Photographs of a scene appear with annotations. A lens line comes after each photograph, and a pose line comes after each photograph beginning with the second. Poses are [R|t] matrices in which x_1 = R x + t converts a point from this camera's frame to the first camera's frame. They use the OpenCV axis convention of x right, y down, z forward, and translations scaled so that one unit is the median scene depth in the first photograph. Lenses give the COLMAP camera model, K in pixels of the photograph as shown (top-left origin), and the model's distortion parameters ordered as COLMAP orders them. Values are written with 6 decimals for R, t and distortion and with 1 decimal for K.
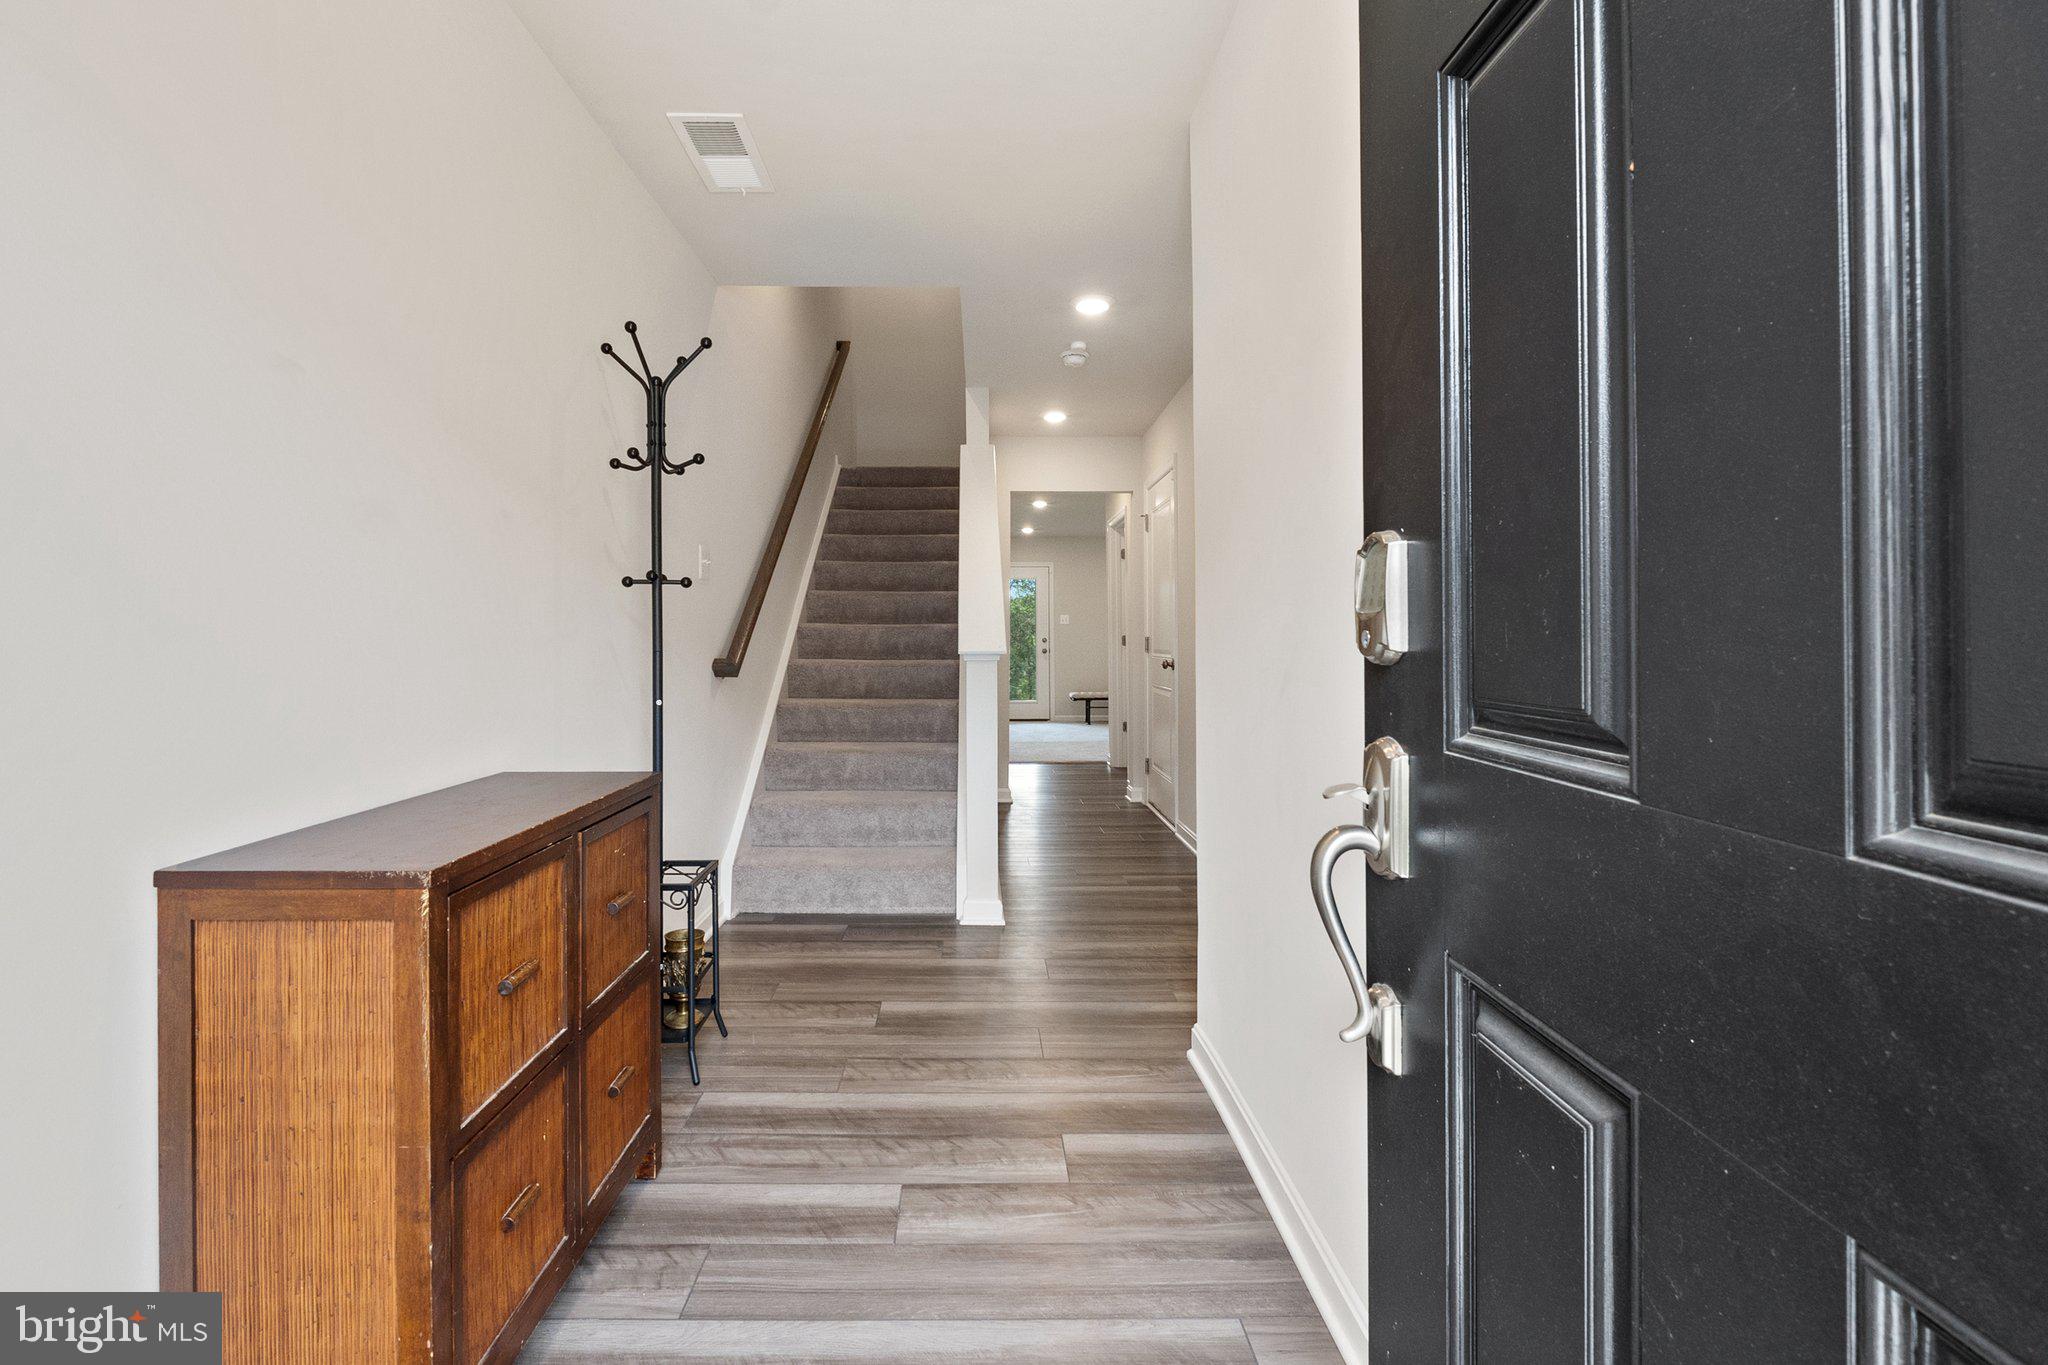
lens RADIAL K [[872.3, 0, 1008.9], [0, 872.3, 693.0], [0, 0, 1]] dist [-0.002054, -0.000160]
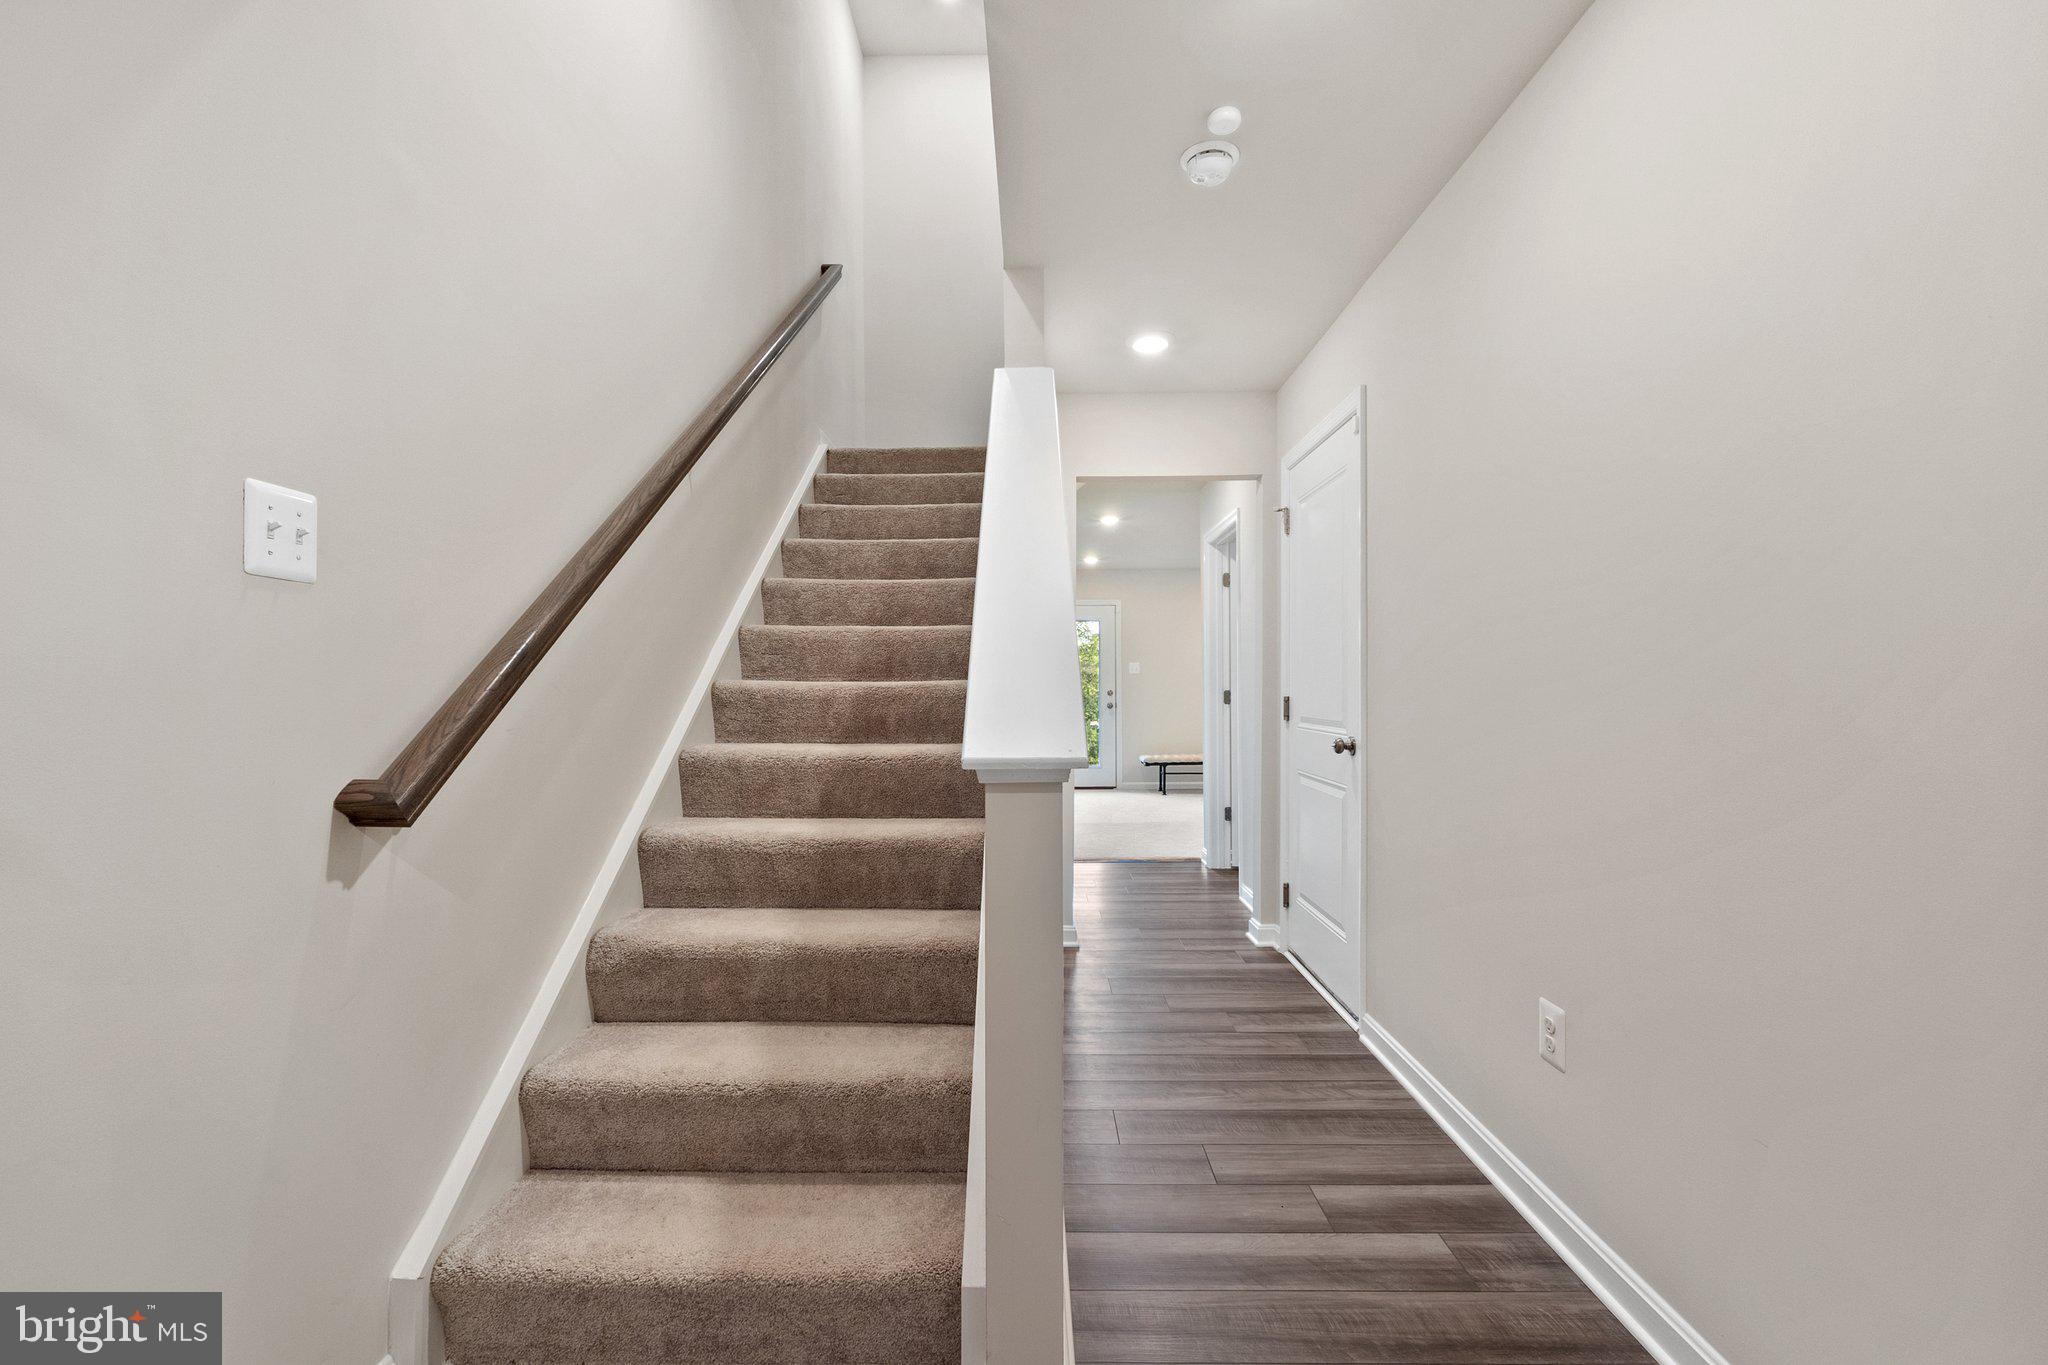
lens RADIAL K [[872.3, 0, 1008.9], [0, 872.3, 693.0], [0, 0, 1]] dist [-0.002054, -0.000160]
pose [[0.998060, -0.000252, -0.062262, -0.006089], [-0.003103, 0.998547, -0.053789, -0.024197], [0.062186, 0.053878, 0.996609, 0.260644]]
